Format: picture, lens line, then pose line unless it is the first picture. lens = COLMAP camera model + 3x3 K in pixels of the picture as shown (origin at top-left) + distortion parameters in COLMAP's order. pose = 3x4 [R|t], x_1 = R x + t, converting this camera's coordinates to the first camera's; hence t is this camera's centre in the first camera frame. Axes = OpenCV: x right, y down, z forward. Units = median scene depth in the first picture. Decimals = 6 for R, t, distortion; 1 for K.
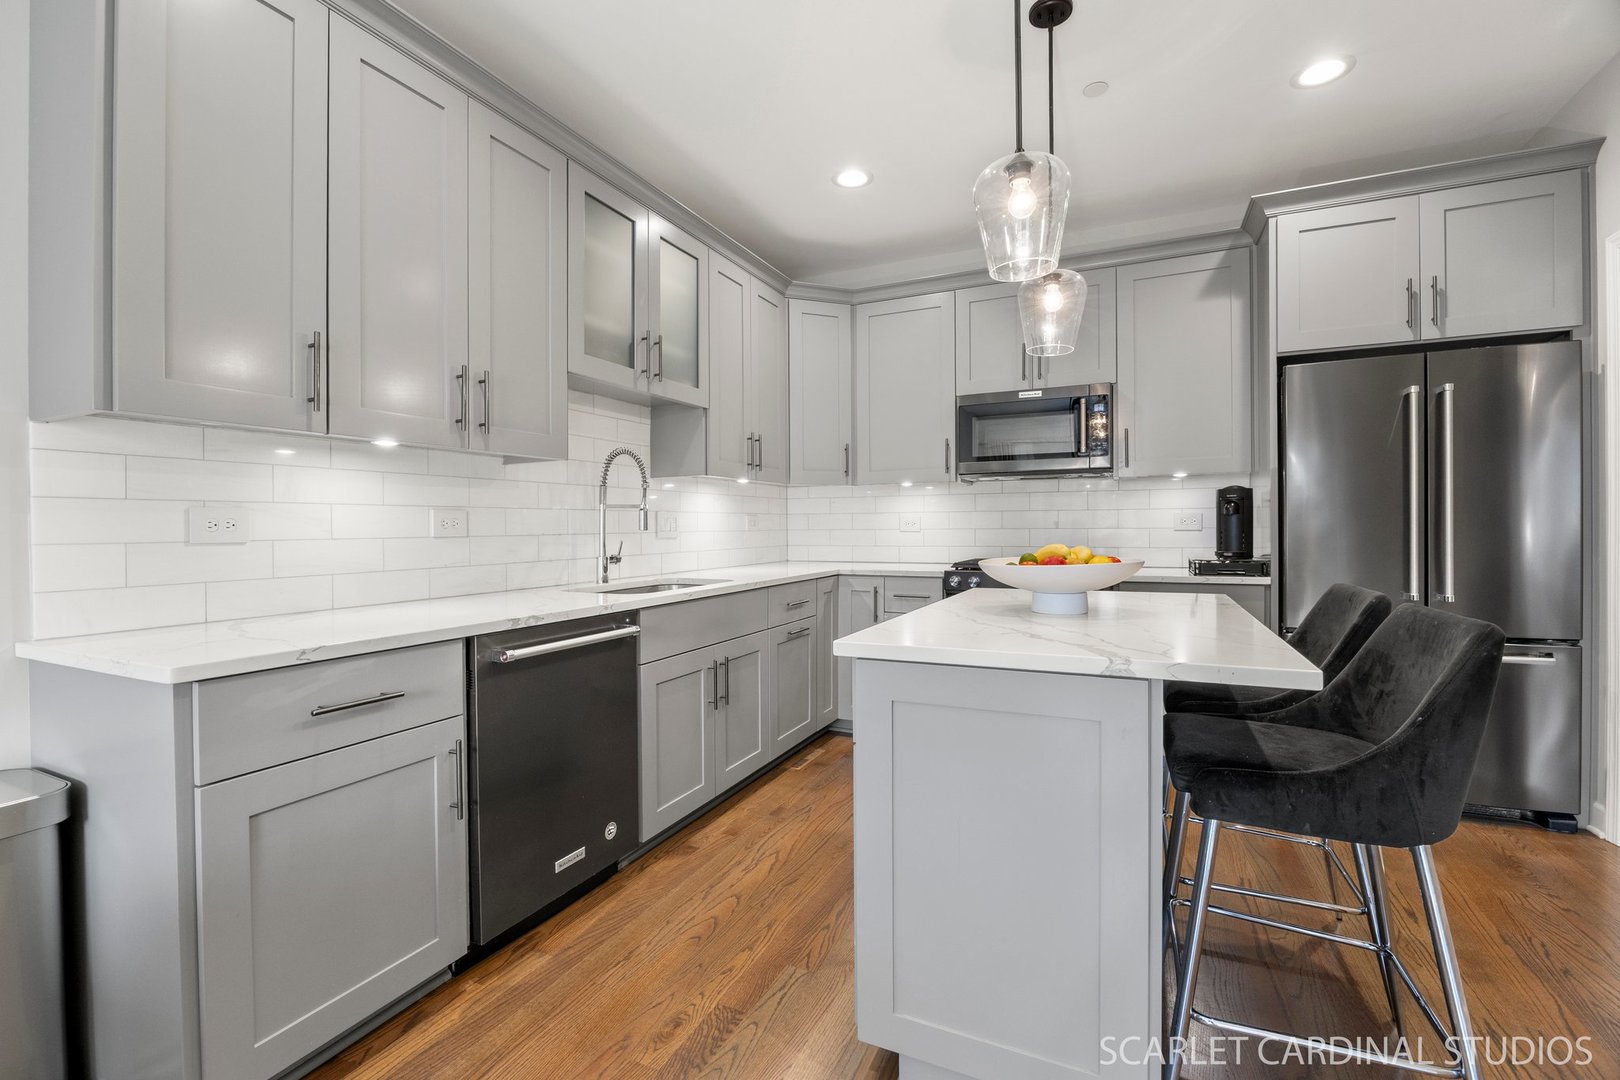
lens RADIAL K [[716.4, 0, 809.3], [0, 716.4, 531.5], [0, 0, 1]] dist [-0.022026, 0.000024]
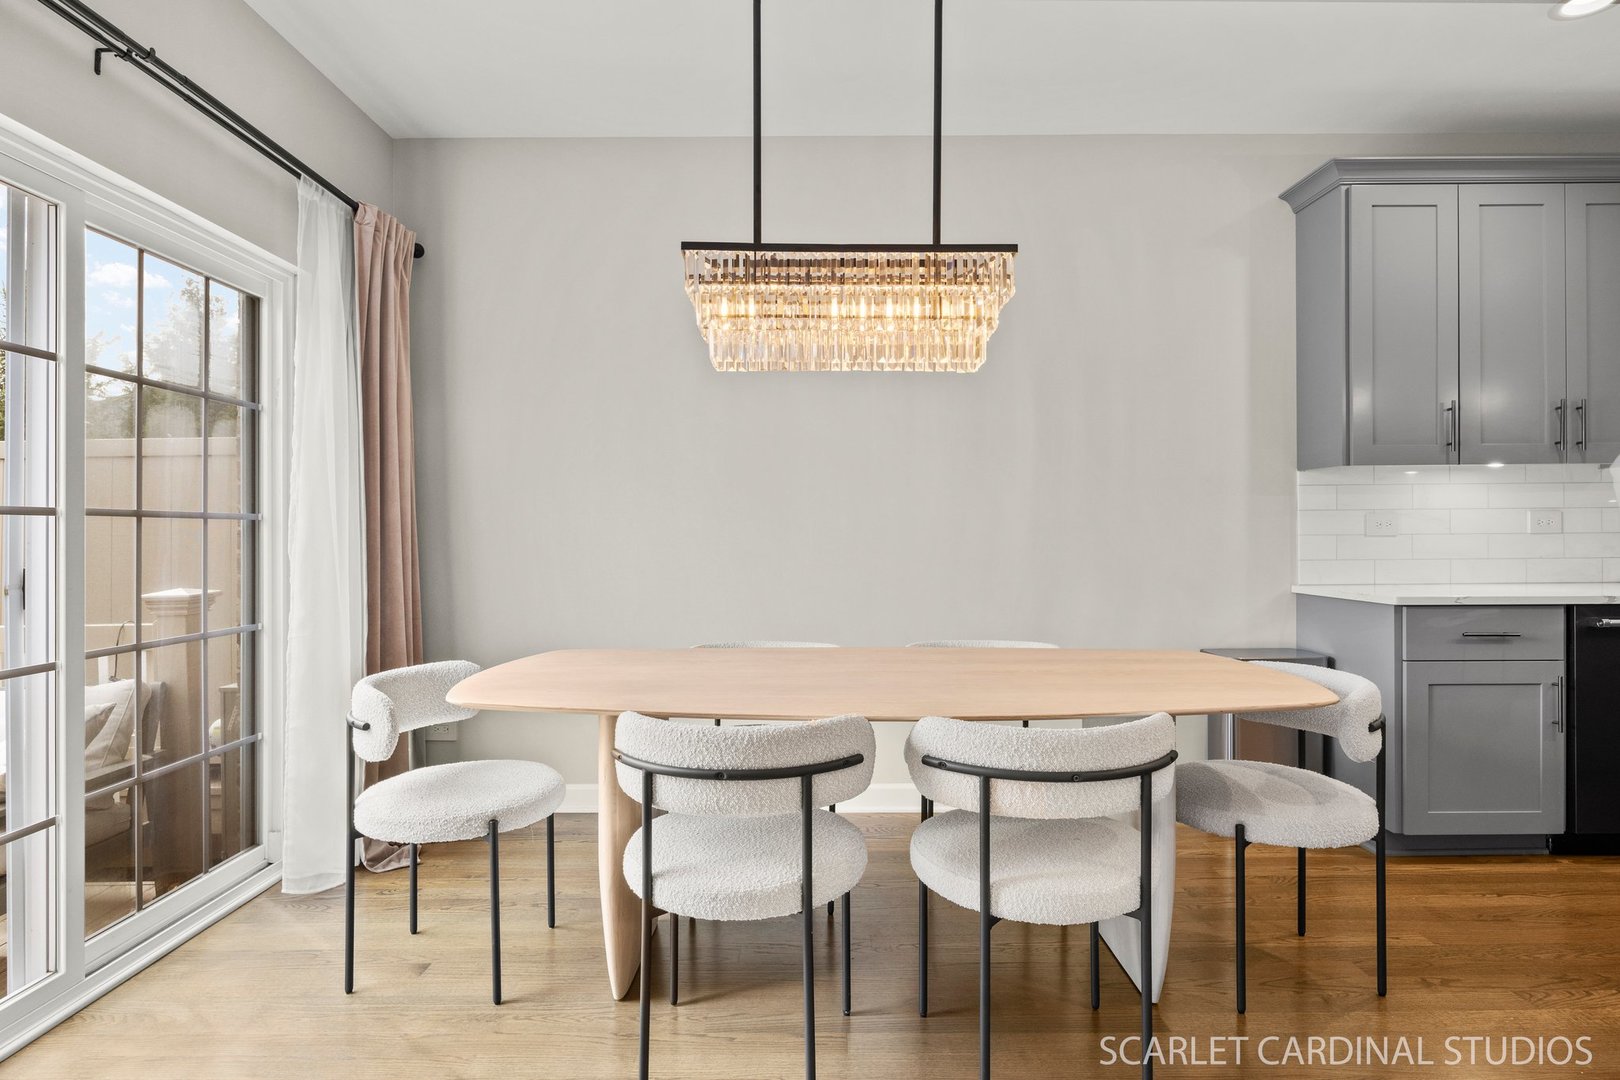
lens RADIAL K [[895.0, 0, 809.9], [0, 895.0, 527.9], [0, 0, 1]] dist [-0.007820, -0.000518]
pose [[0.426983, 0.004313, -0.904249, 0.465428], [-0.003158, 0.999990, 0.003278, -0.003963], [0.904254, 0.001456, 0.426992, -1.098350]]
